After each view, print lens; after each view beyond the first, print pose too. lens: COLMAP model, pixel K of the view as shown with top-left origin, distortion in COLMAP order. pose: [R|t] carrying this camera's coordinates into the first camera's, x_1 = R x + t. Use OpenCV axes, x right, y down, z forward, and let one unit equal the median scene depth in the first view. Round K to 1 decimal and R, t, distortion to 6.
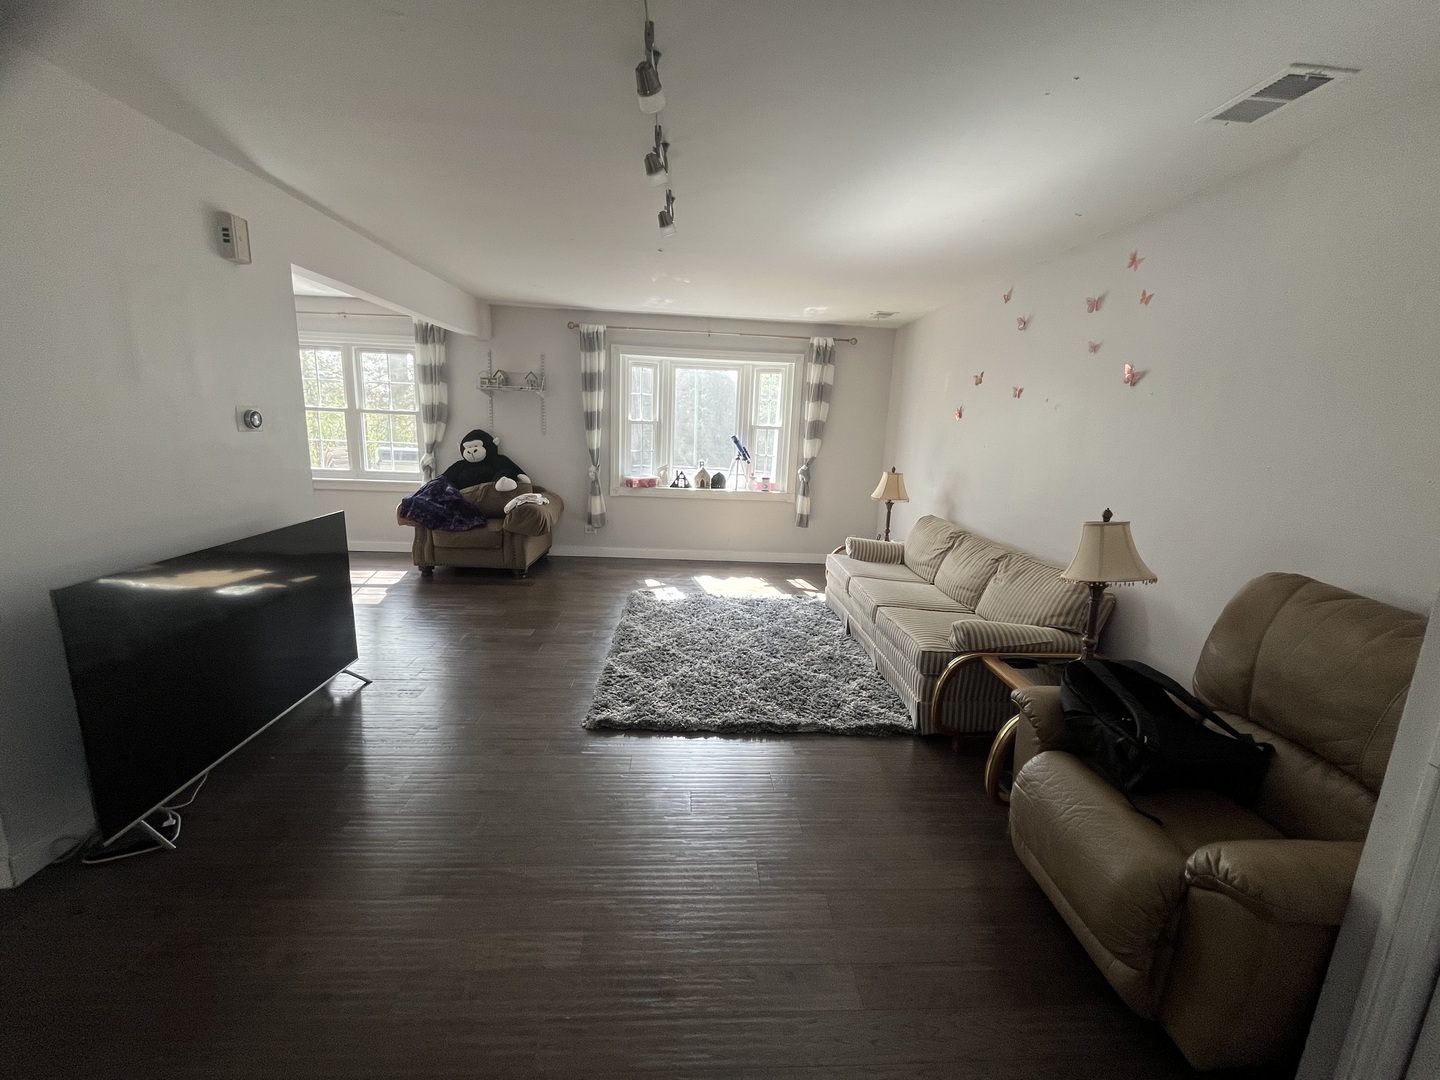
lens RADIAL K [[587.3, 0, 724.8], [0, 587.3, 538.8], [0, 0, 1]] dist [-0.001682, -0.000121]
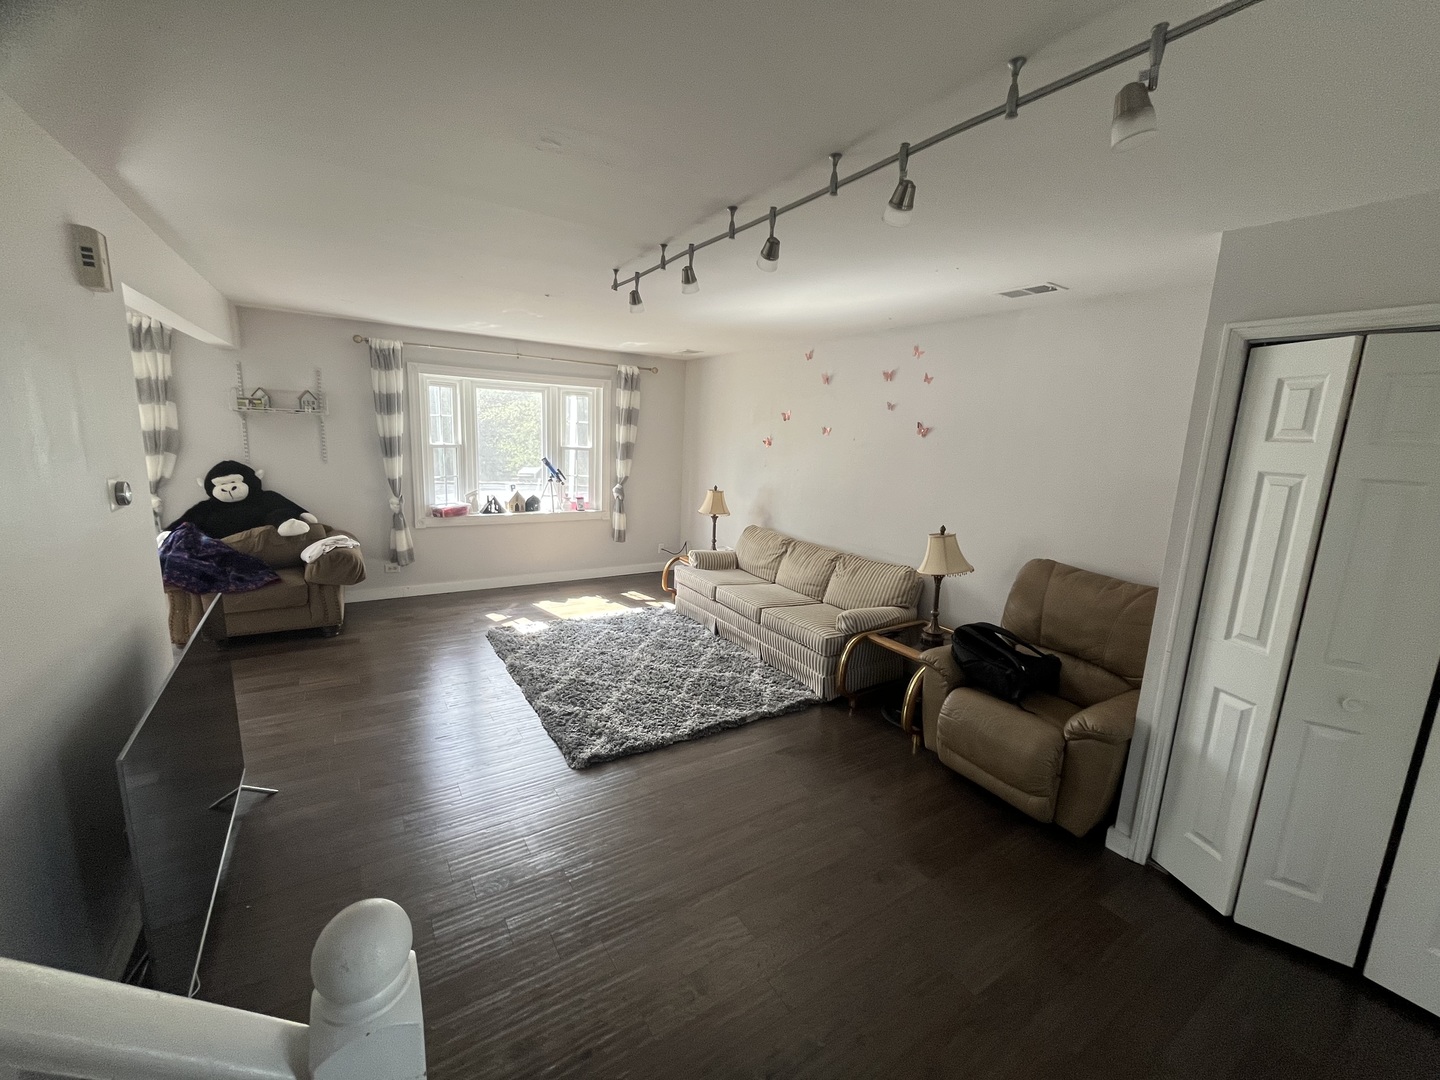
lens RADIAL K [[587.3, 0, 724.8], [0, 587.3, 538.8], [0, 0, 1]] dist [-0.001682, -0.000121]
pose [[0.868336, -0.093999, 0.486988, -0.256943], [0.088761, 0.995477, 0.033882, -0.052226], [-0.487970, 0.013805, 0.872751, -0.024618]]
